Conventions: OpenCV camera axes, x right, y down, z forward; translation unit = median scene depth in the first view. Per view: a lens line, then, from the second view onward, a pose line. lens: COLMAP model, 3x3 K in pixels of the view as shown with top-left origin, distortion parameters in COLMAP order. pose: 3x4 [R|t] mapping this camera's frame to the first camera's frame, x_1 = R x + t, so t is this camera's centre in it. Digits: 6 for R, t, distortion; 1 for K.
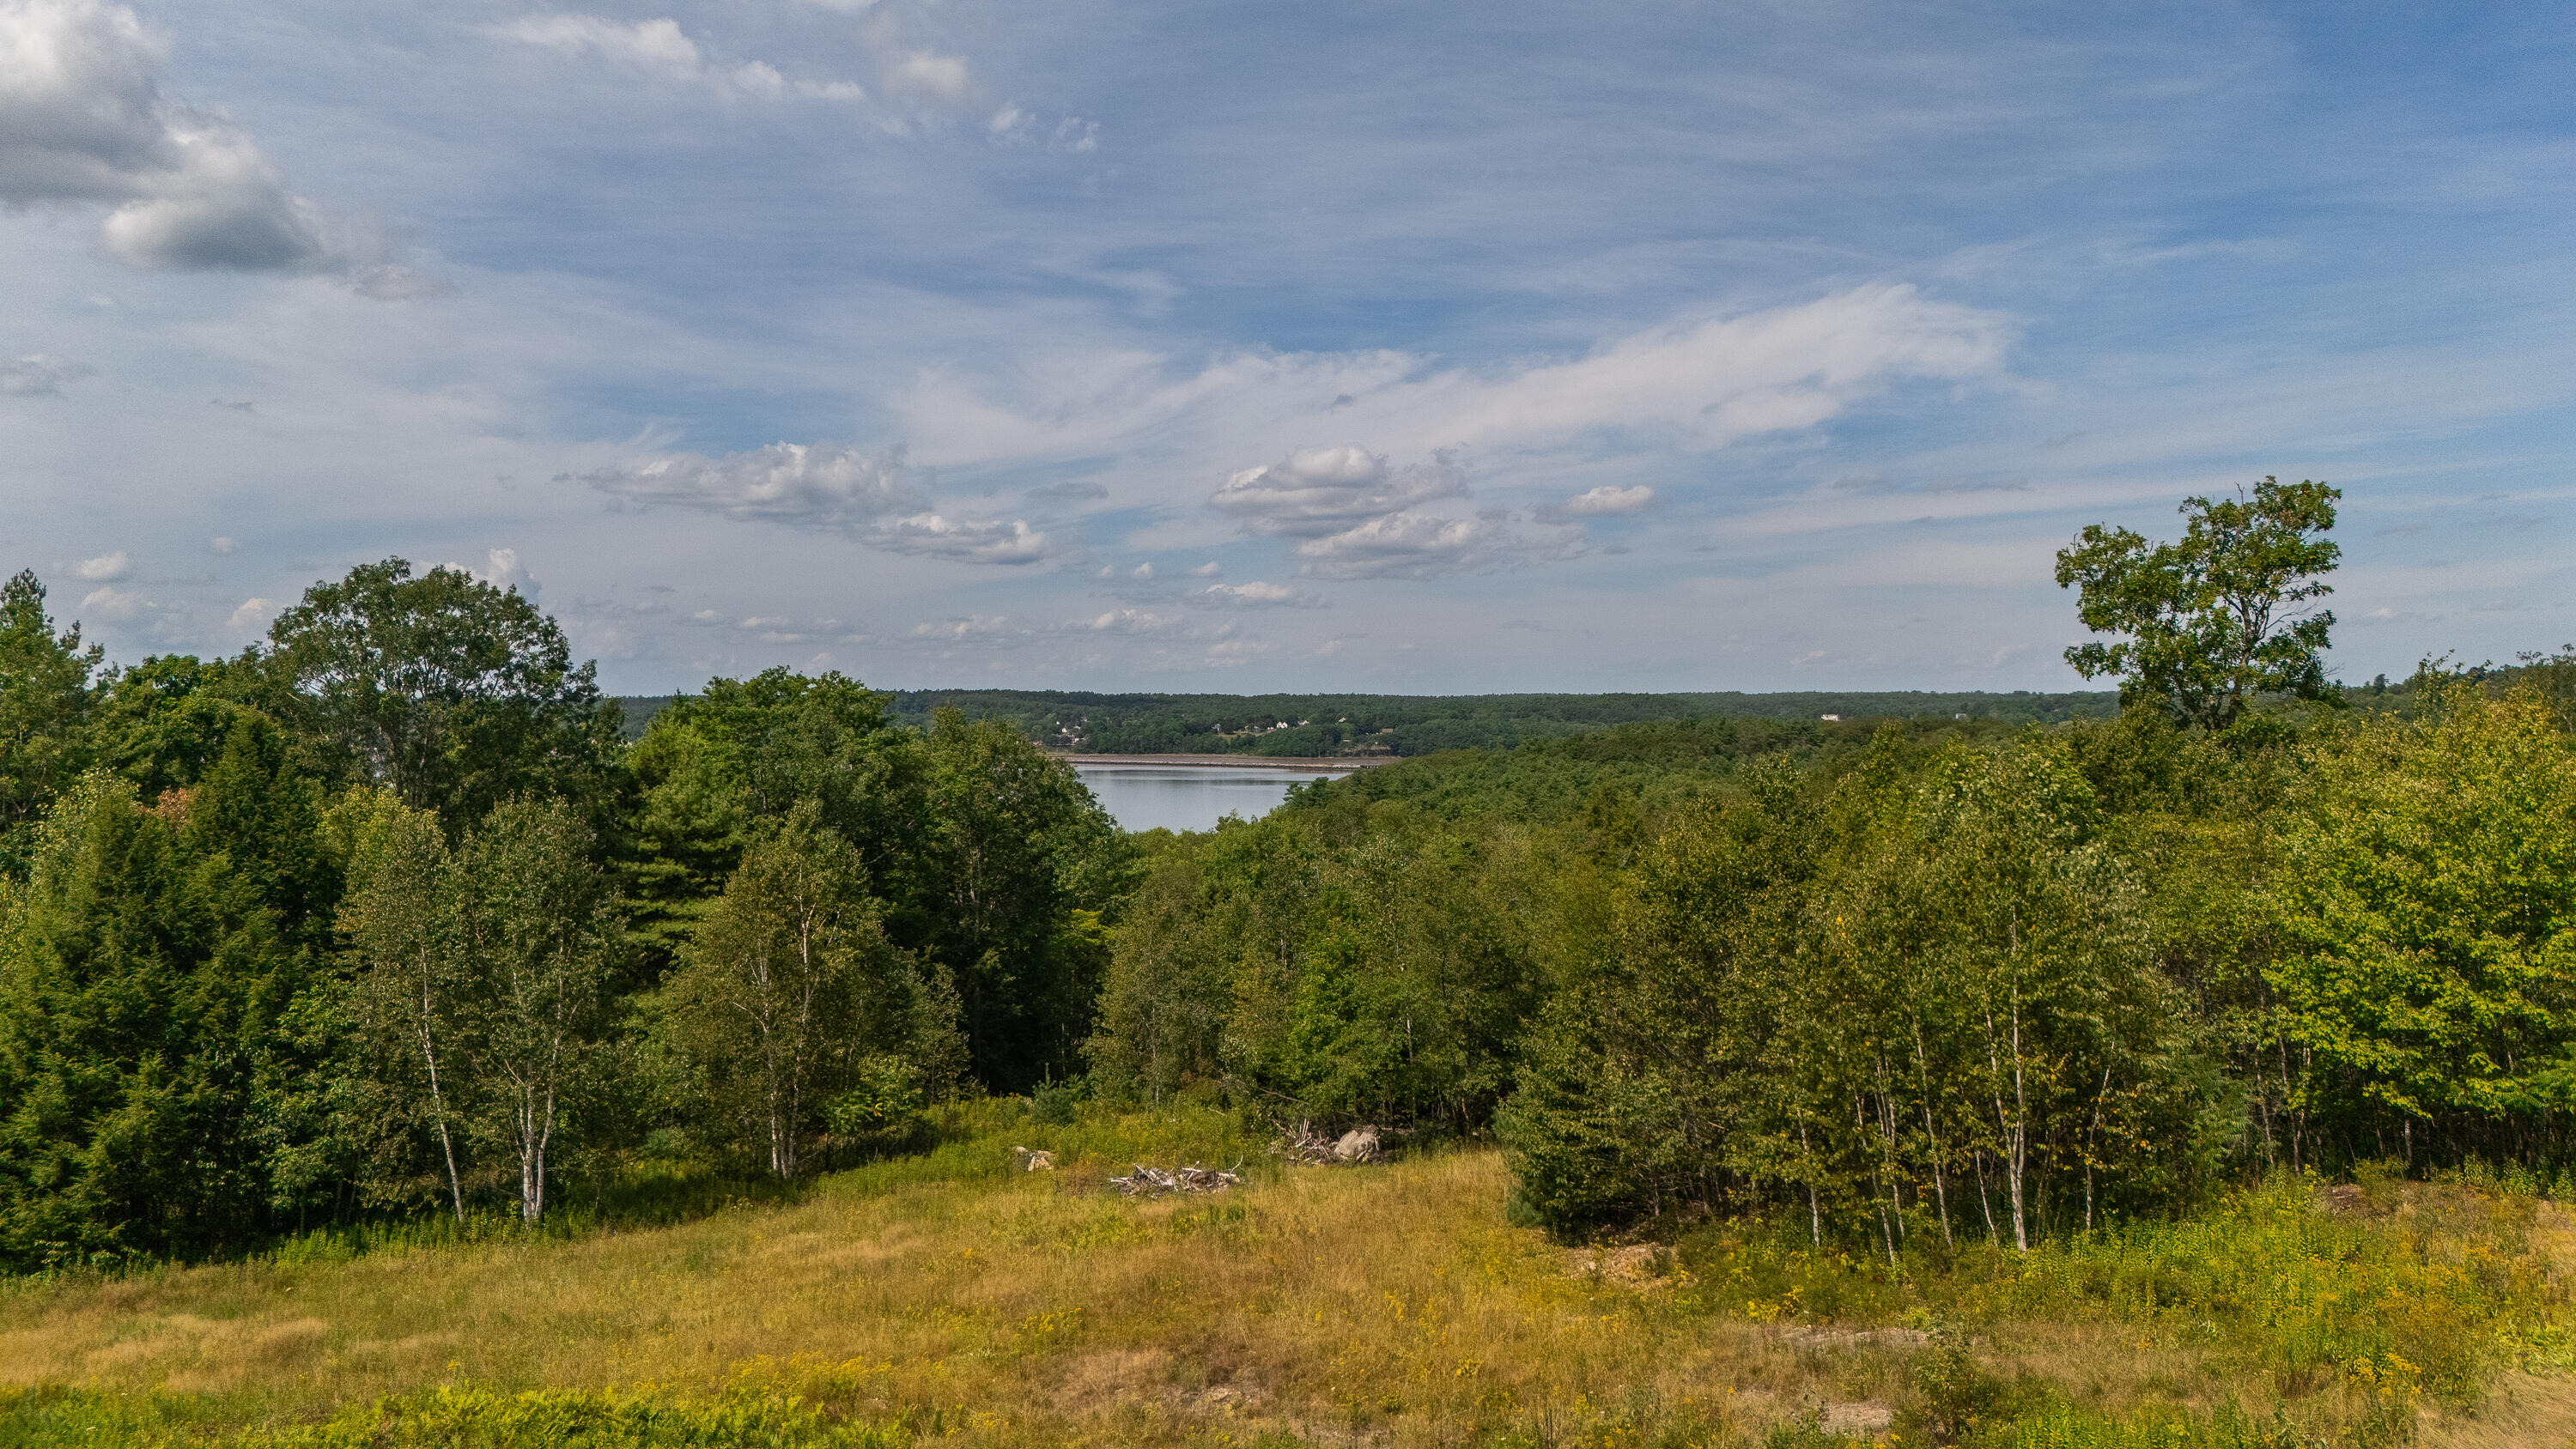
lens RADIAL K [[1887.0, 0, 1285.0], [0, 1887.0, 722.6], [0, 0, 1]] dist [0.058865, -0.052020]
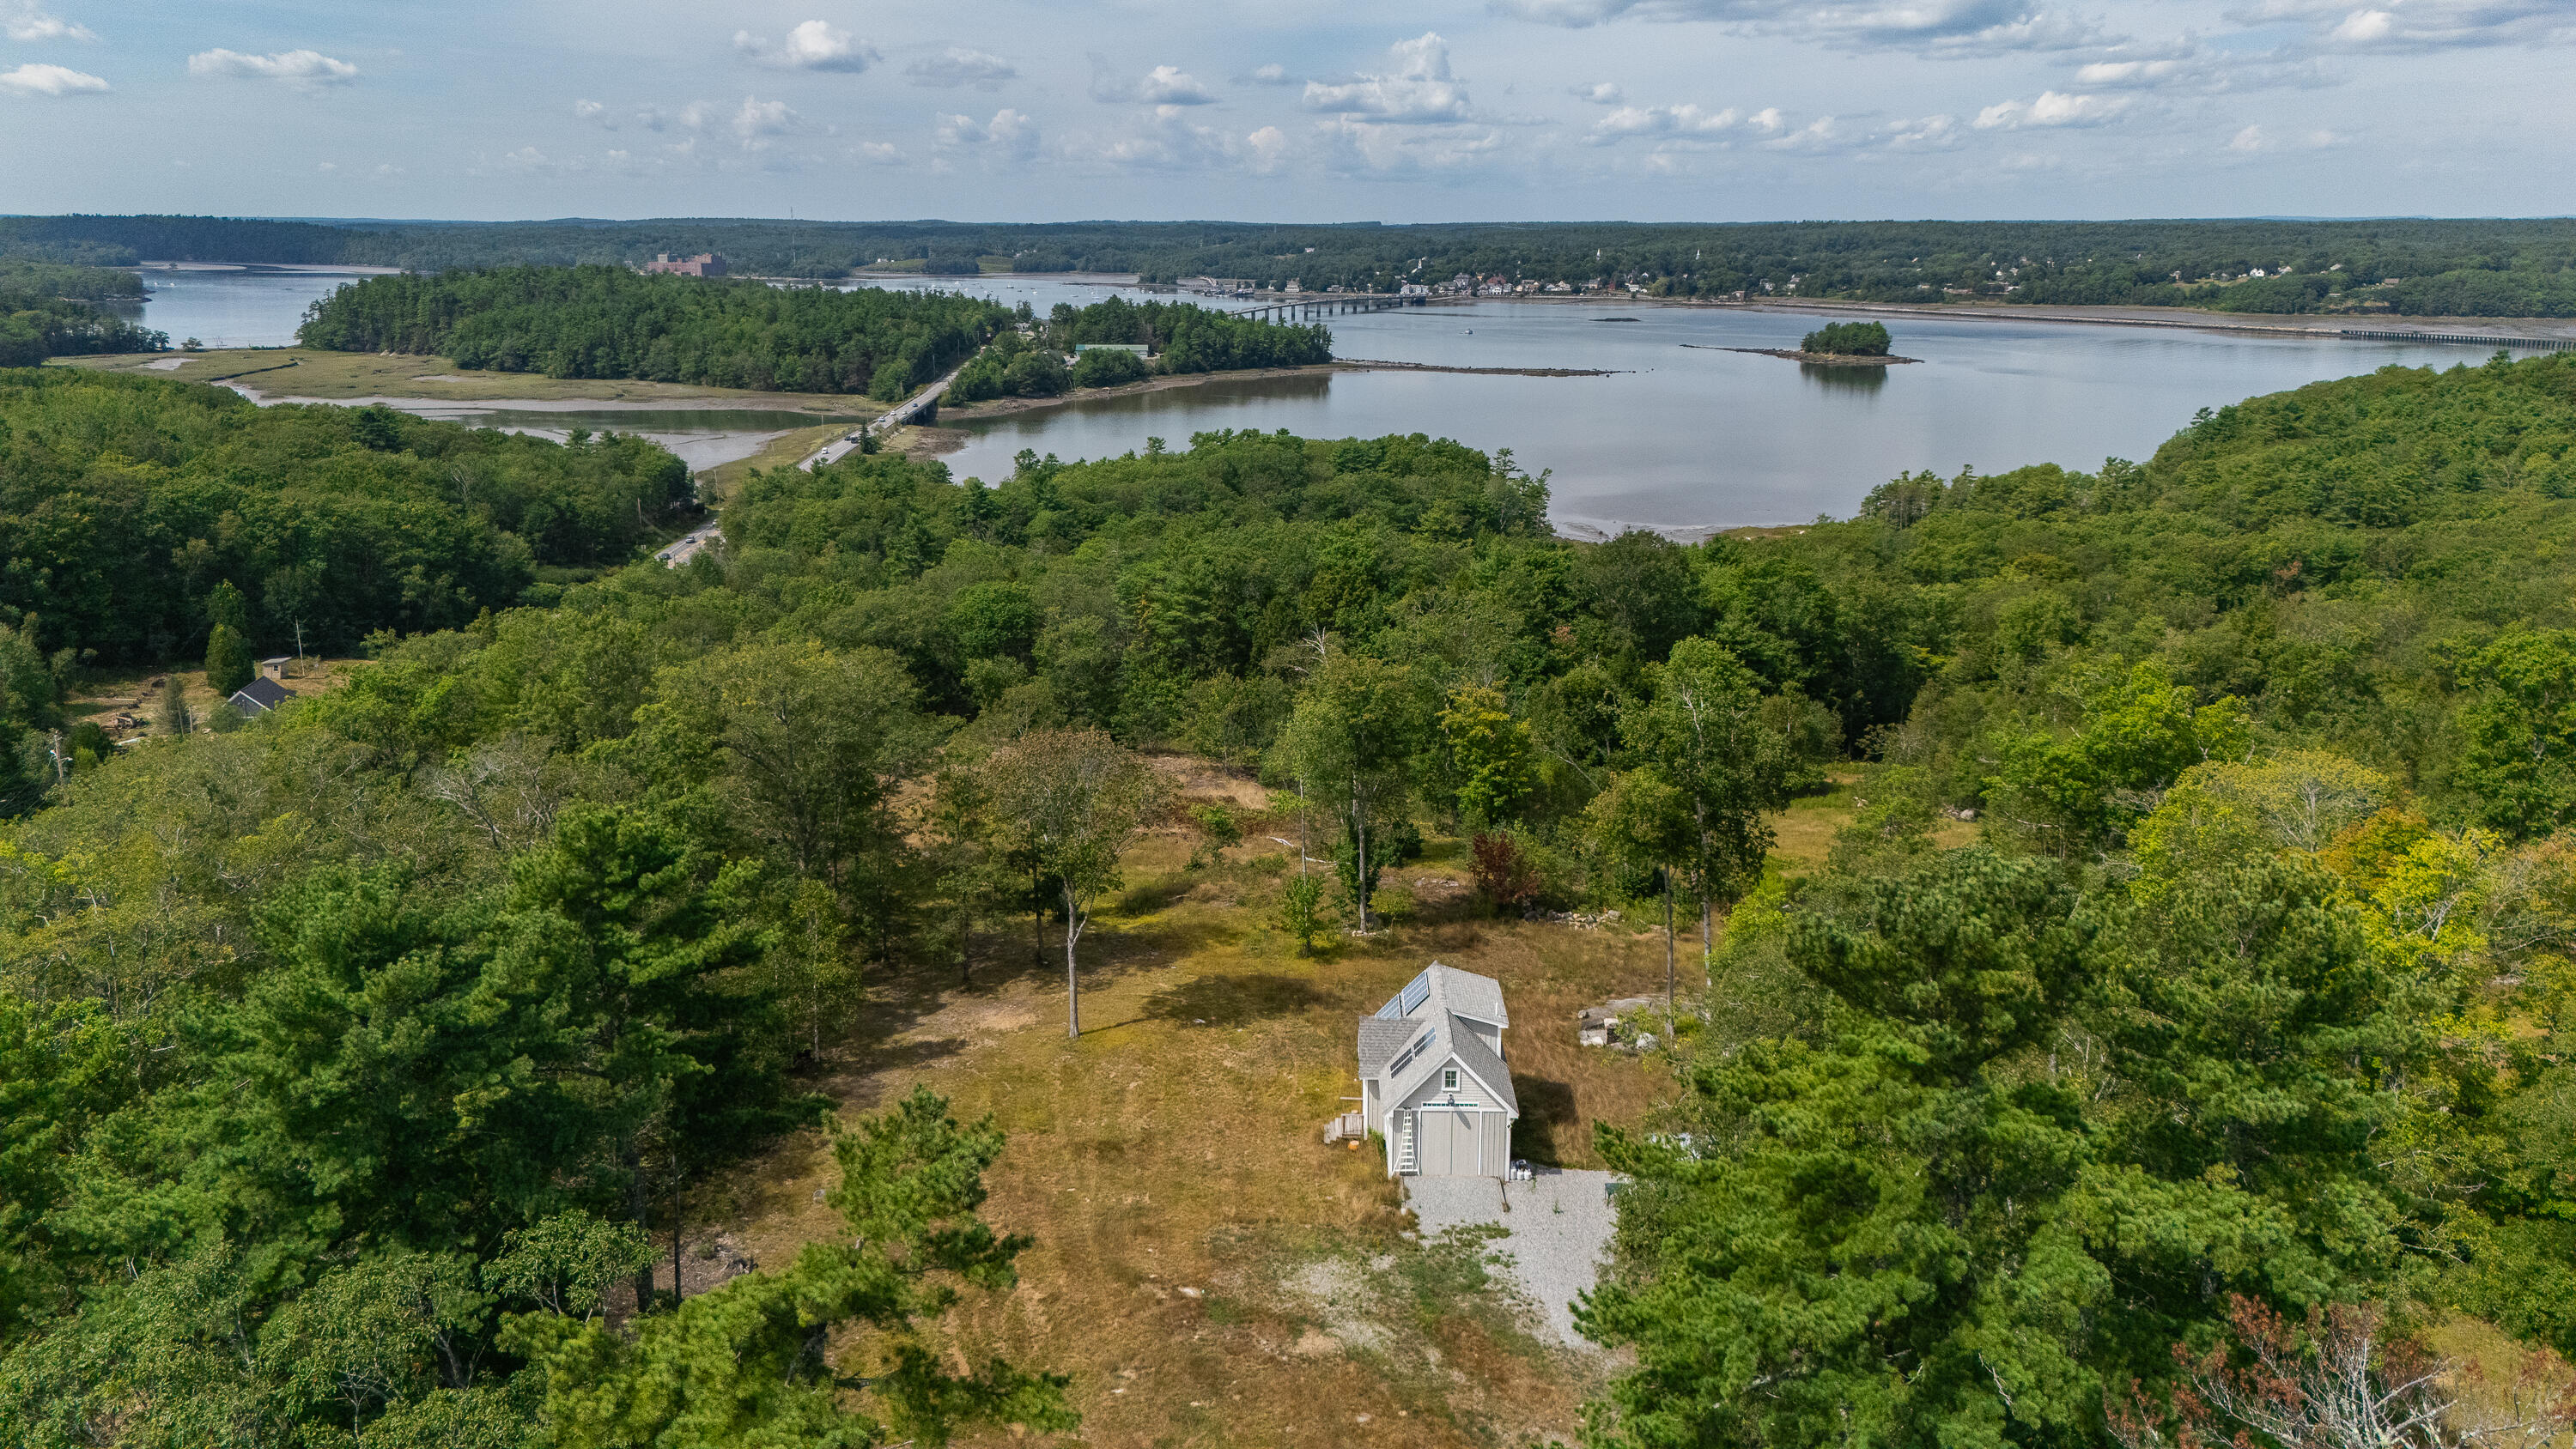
lens RADIAL K [[1887.0, 0, 1297.3], [0, 1887.0, 727.0], [0, 0, 1]] dist [0.058865, -0.052020]
pose [[0.895132, 0.115298, -0.430634, 0.218385], [-0.005931, 0.968971, 0.247103, -0.390452], [0.445762, -0.218635, 0.868041, -1.242790]]
